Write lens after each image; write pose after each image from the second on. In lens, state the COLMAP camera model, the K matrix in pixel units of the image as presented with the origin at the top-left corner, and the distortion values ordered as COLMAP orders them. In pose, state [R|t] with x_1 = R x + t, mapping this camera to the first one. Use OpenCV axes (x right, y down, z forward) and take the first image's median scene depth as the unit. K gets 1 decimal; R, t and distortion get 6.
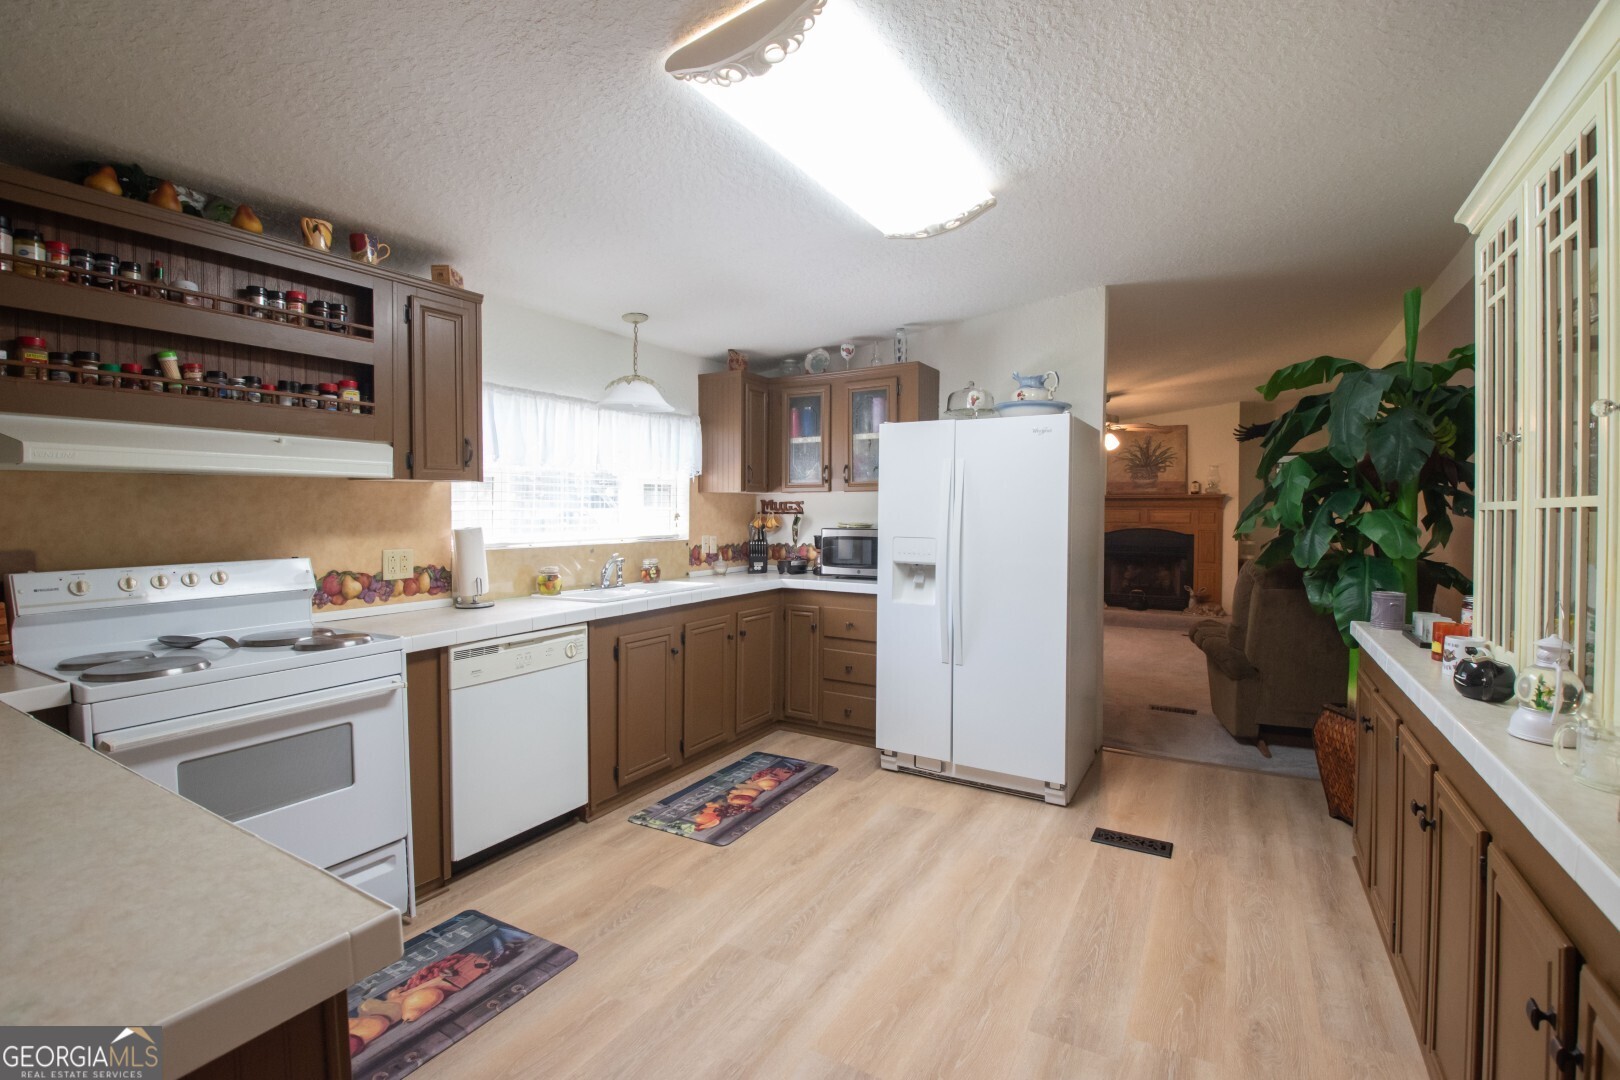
lens RADIAL K [[747.1, 0, 809.7], [0, 747.1, 526.4], [0, 0, 1]] dist [-0.001805, -0.000237]
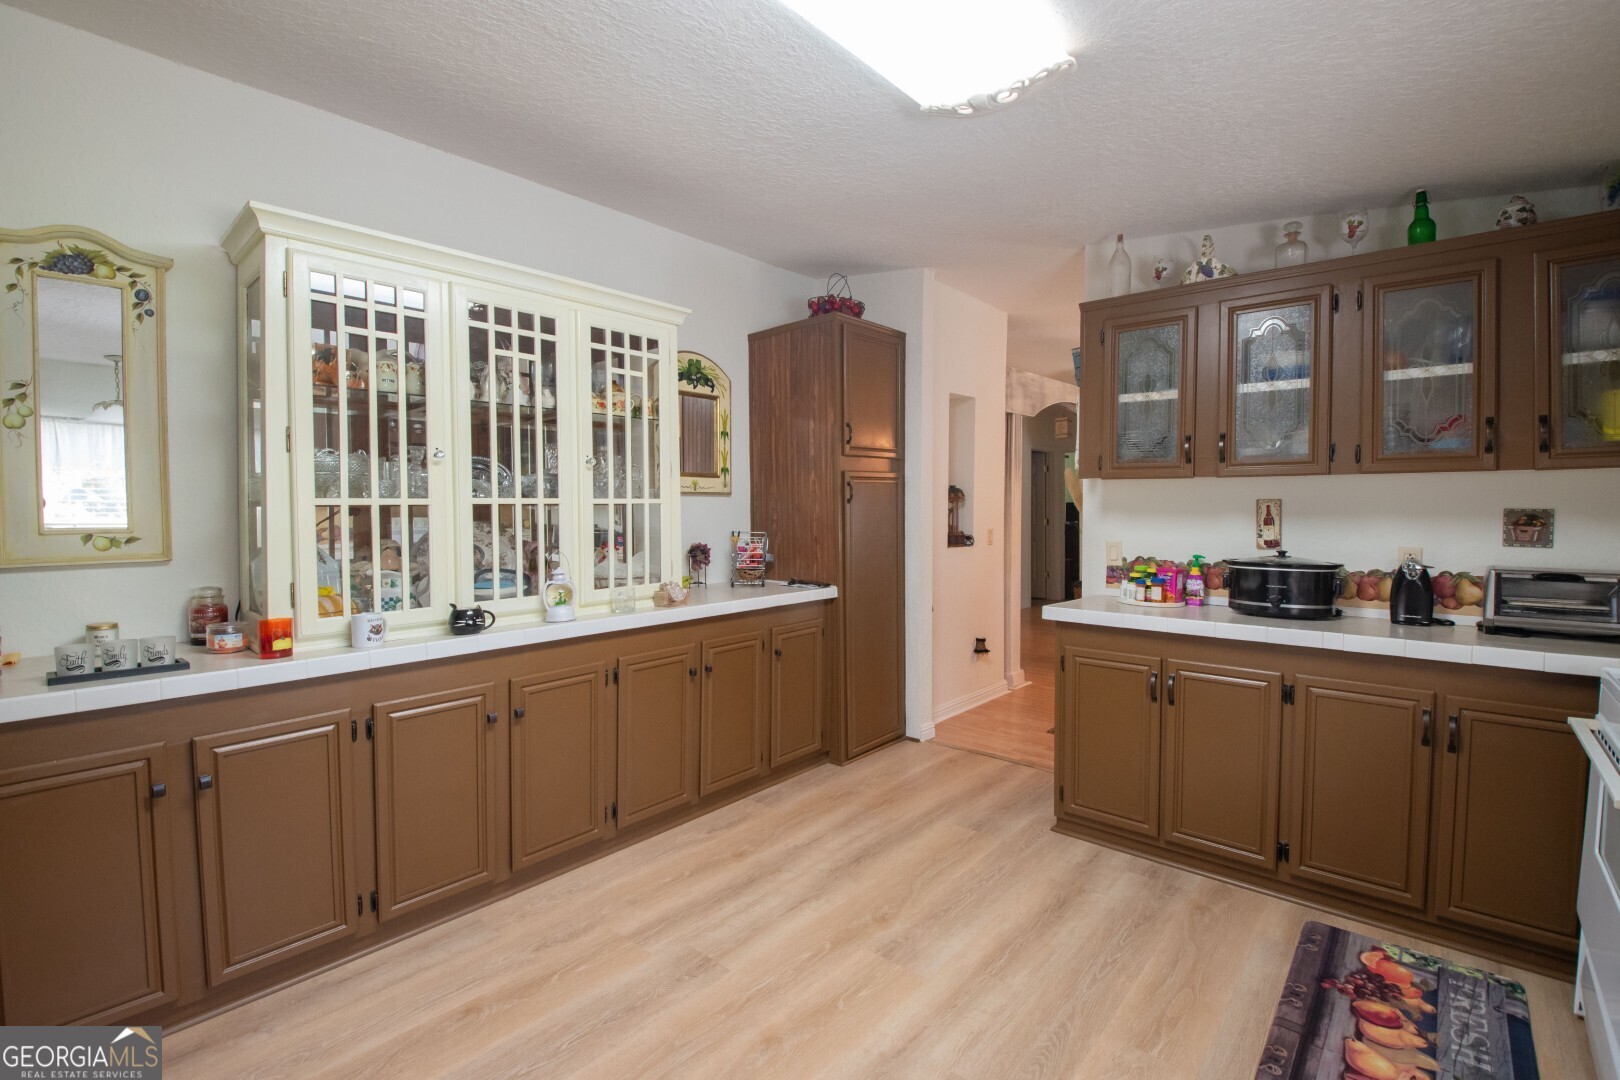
lens RADIAL K [[747.1, 0, 818.6], [0, 747.1, 533.2], [0, 0, 1]] dist [-0.001805, -0.000237]
pose [[-0.982304, -0.009982, 0.187025, -0.037404], [0.001888, 0.998000, 0.063180, -0.047925], [-0.187282, 0.062416, -0.980321, 1.984509]]
